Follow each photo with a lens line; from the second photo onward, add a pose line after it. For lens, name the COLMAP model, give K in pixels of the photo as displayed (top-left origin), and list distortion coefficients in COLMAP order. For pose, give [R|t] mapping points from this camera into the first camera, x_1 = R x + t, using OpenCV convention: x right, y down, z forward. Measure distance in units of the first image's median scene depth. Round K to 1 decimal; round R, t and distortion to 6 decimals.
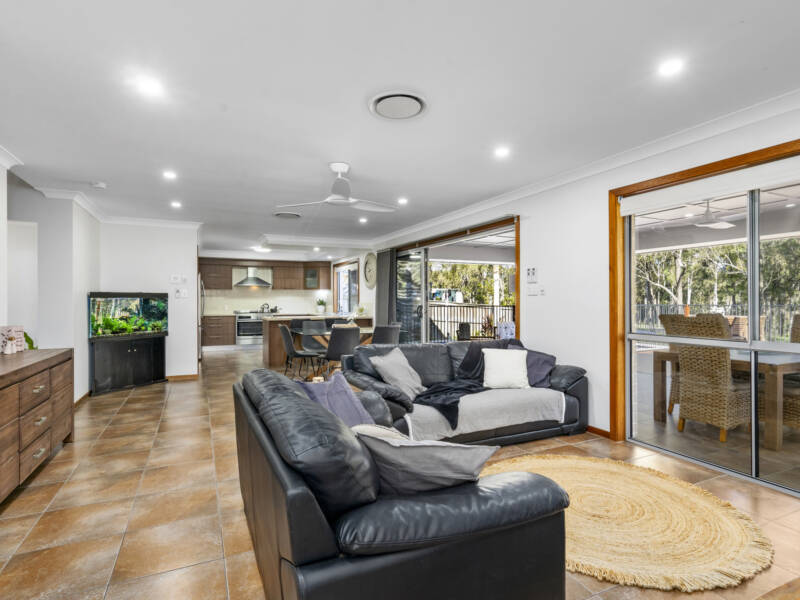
lens RADIAL K [[422.2, 0, 403.3], [0, 422.2, 299.6], [0, 0, 1]] dist [0.000820, 0.001406]
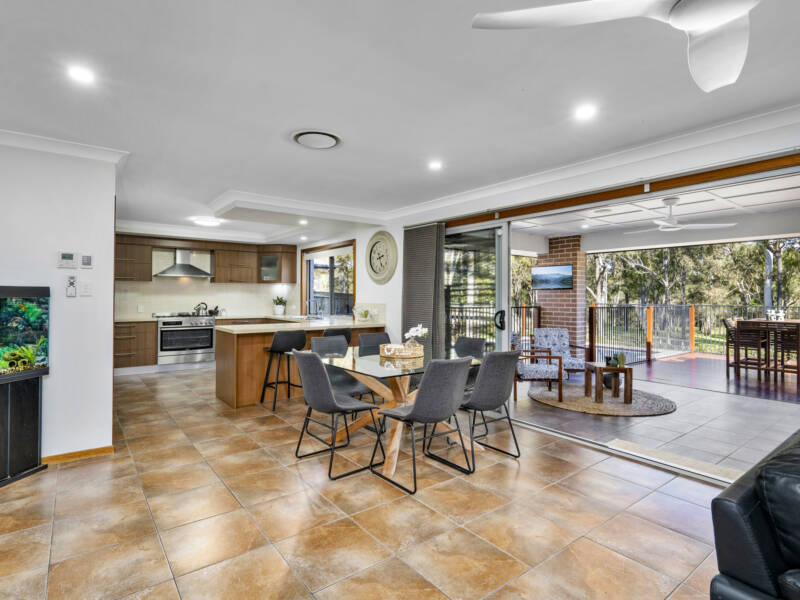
lens RADIAL K [[422.2, 0, 392.0], [0, 422.2, 293.0], [0, 0, 1]] dist [0.000820, 0.001406]
pose [[0.981642, 0.008862, 0.190526, -0.153512], [-0.007934, 0.999953, -0.005632, -0.004936], [-0.190567, 0.004017, 0.981666, 0.261408]]
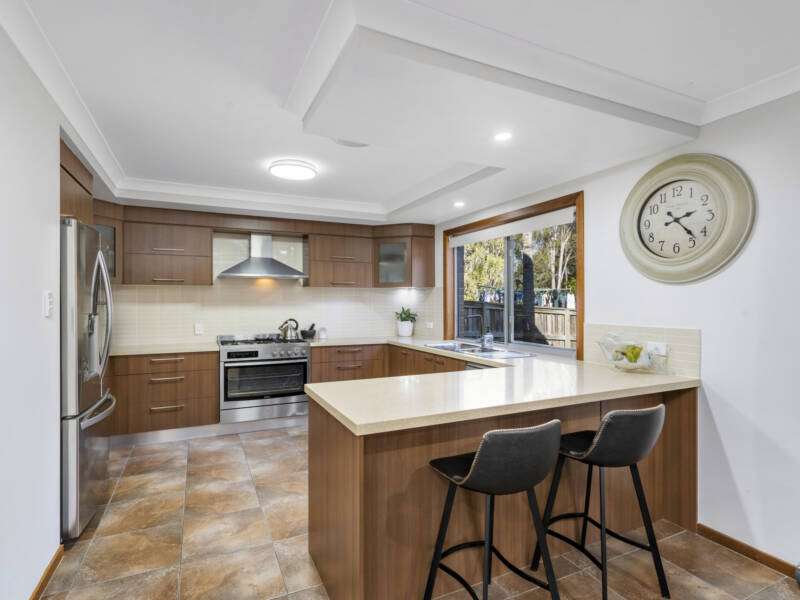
lens RADIAL K [[422.2, 0, 399.7], [0, 422.2, 303.8], [0, 0, 1]] dist [0.000820, 0.001406]
pose [[0.999979, 0.004121, -0.005004, -0.213766], [-0.004094, 0.999977, 0.005405, -0.008889], [0.005026, -0.005384, 0.999973, 0.571475]]
